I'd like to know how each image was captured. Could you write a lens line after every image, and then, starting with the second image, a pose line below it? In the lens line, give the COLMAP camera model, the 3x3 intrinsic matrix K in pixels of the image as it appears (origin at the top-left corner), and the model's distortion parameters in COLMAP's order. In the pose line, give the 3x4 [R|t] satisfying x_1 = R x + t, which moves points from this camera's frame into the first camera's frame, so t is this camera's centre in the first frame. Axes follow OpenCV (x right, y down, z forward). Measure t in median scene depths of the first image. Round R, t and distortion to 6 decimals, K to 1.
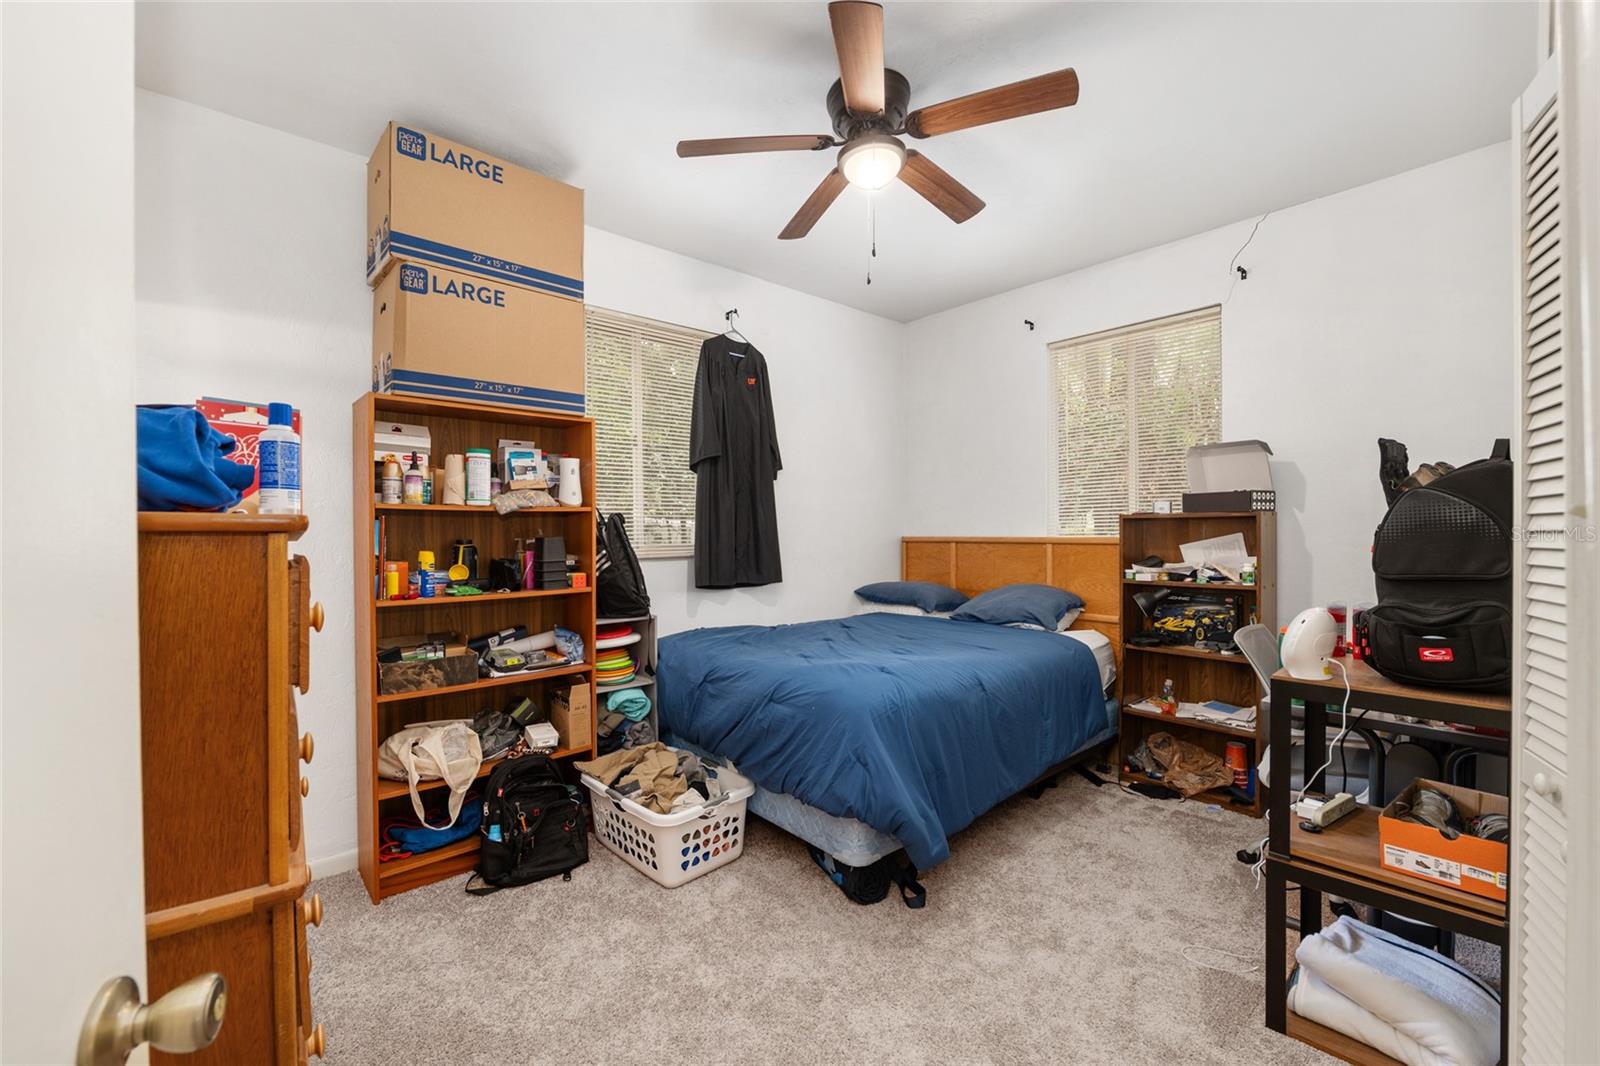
lens RADIAL K [[652.8, 0, 802.5], [0, 652.8, 537.3], [0, 0, 1]] dist [-0.004351, -0.000261]
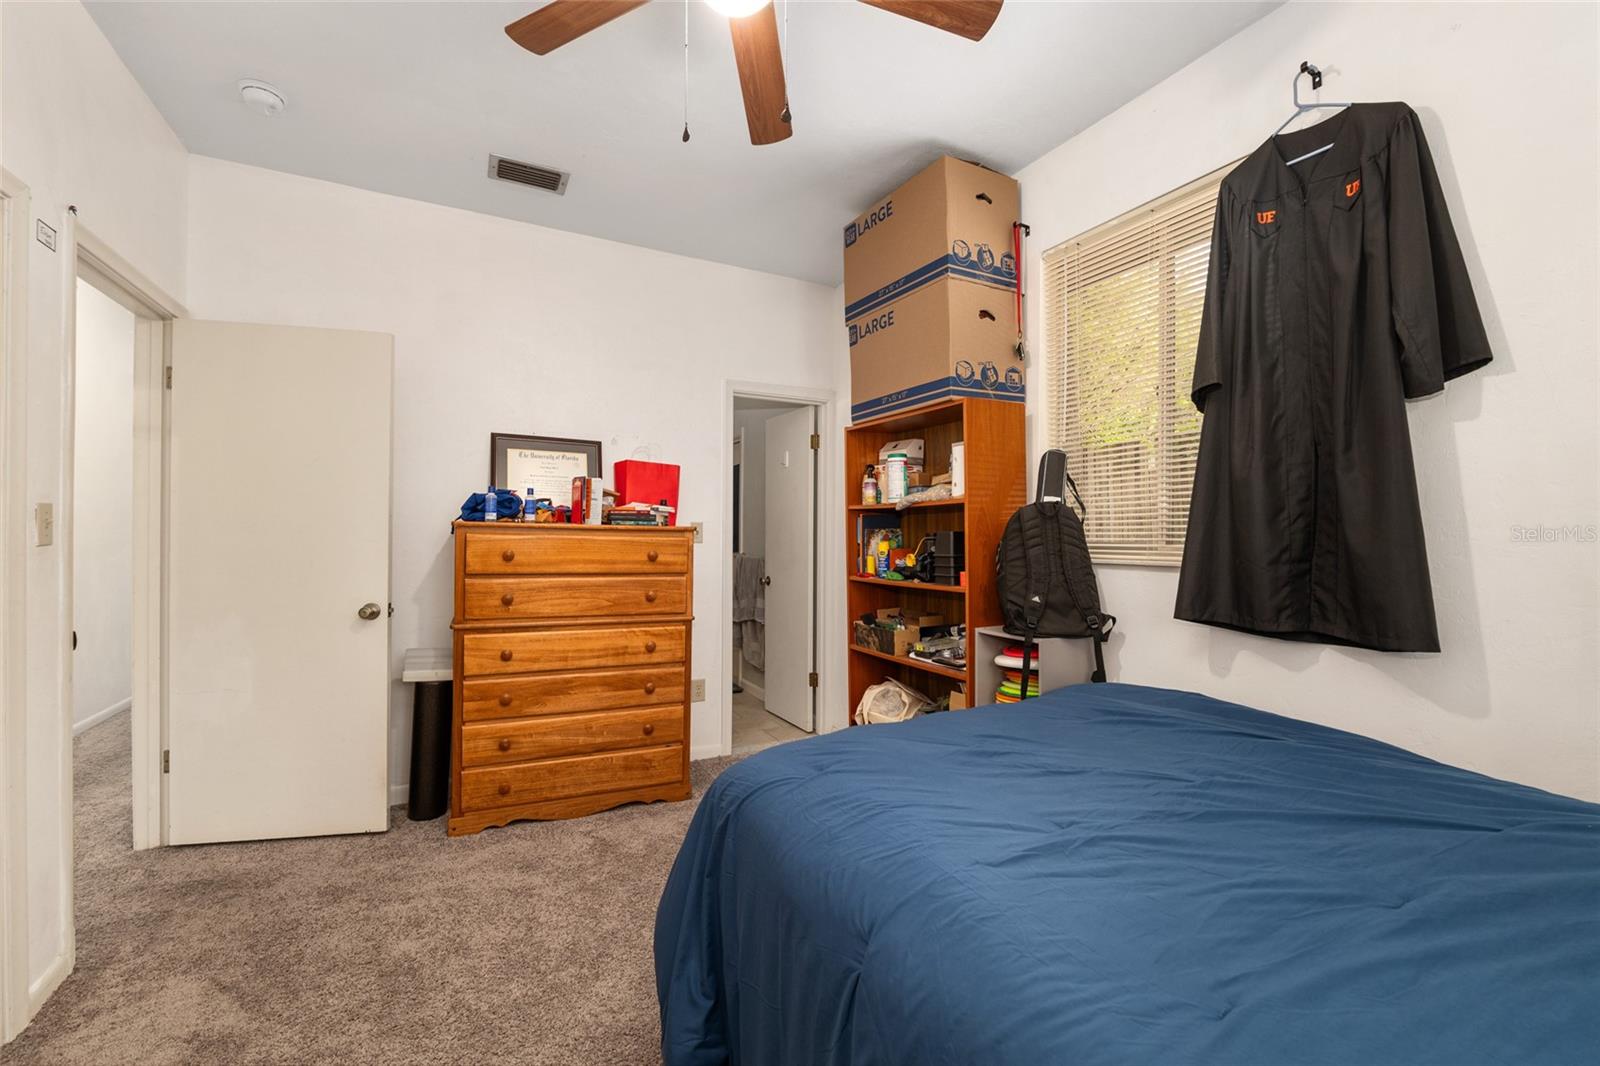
lens RADIAL K [[652.8, 0, 801.9], [0, 652.8, 531.4], [0, 0, 1]] dist [-0.004351, -0.000261]
pose [[-0.228043, 0.007280, -0.973624, 0.662034], [-0.005436, 0.999947, 0.008750, -0.008004], [0.973636, 0.007288, -0.227991, 1.099922]]
